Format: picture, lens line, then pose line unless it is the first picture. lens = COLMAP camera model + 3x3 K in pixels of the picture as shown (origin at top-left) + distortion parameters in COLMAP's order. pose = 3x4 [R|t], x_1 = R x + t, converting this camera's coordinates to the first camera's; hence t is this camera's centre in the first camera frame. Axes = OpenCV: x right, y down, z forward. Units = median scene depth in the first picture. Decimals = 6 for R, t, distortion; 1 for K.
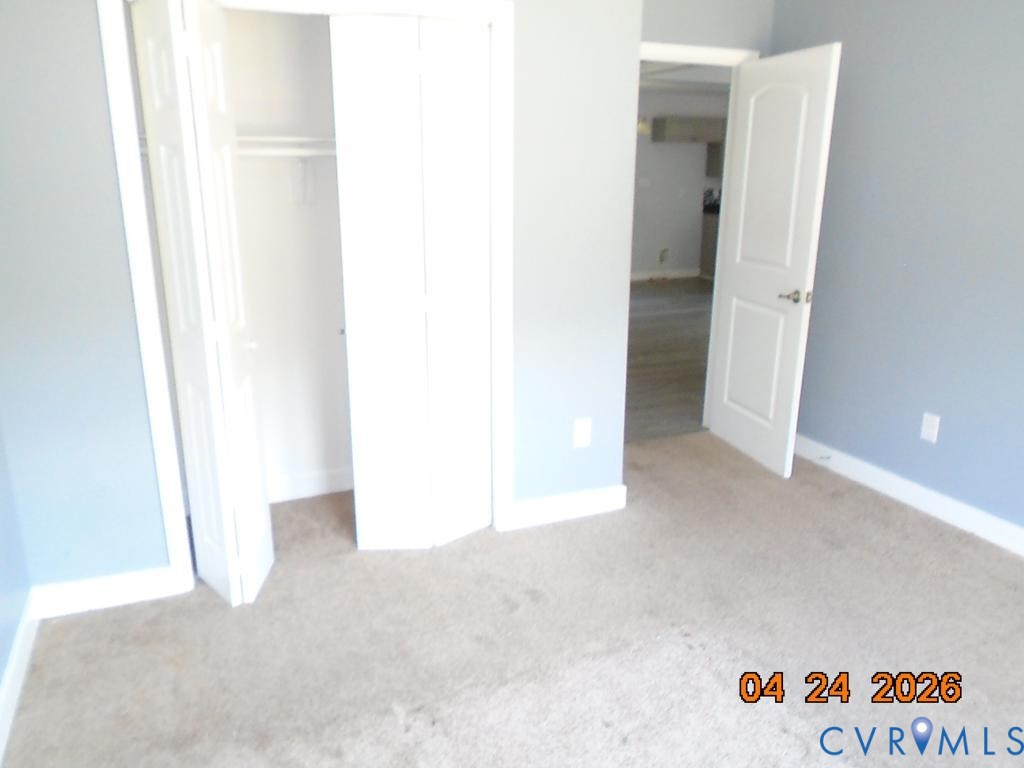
lens RADIAL K [[764.3, 0, 512.0], [0, 764.3, 384.0], [0, 0, 1]] dist [-0.005906, -0.003987]
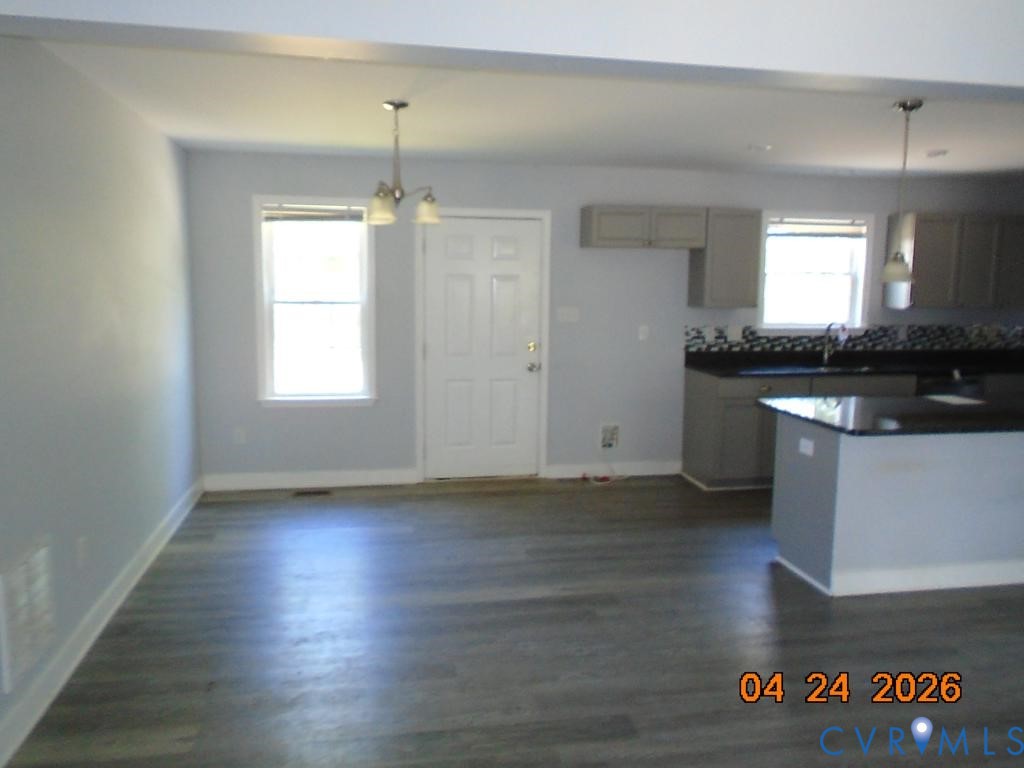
lens RADIAL K [[764.3, 0, 512.0], [0, 764.3, 384.0], [0, 0, 1]] dist [-0.005906, -0.003987]
pose [[0.976038, 0.032319, -0.215189, 0.250868], [-0.062904, 0.988594, -0.136839, -0.124890], [0.208312, 0.147096, 0.966938, 0.419455]]
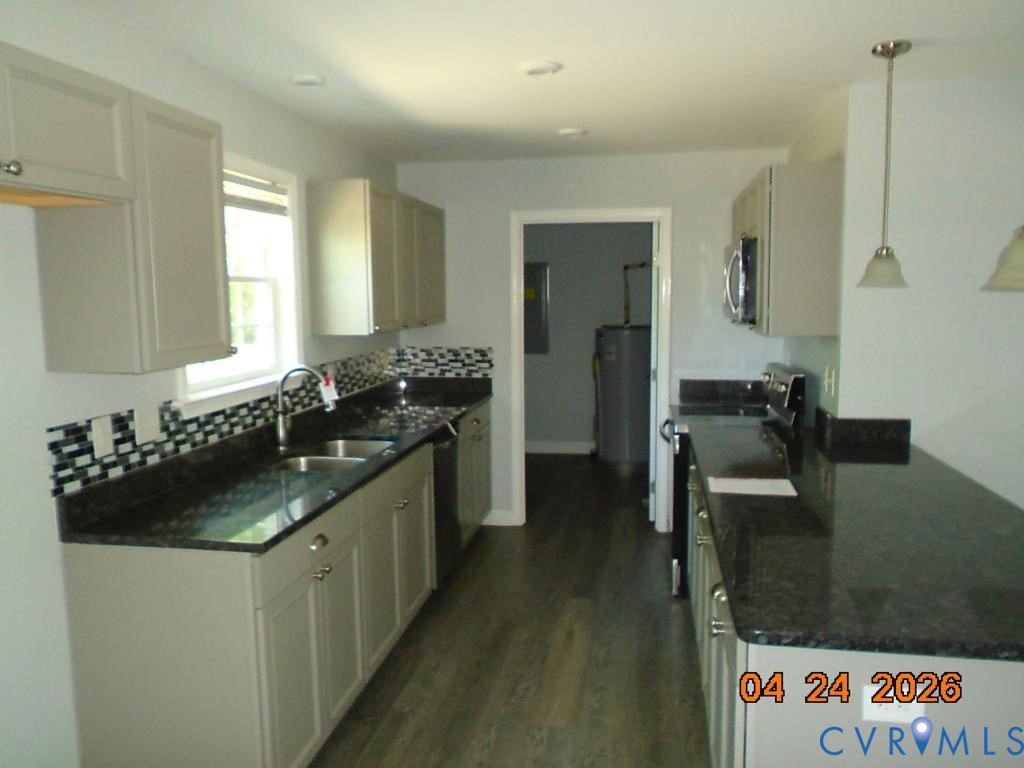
lens RADIAL K [[764.3, 0, 512.0], [0, 764.3, 384.0], [0, 0, 1]] dist [-0.005906, -0.003987]
pose [[0.558489, -0.110761, 0.822084, 0.156857], [0.242299, 0.969607, -0.033971, -0.231784], [-0.793335, 0.218162, 0.568352, 0.790930]]
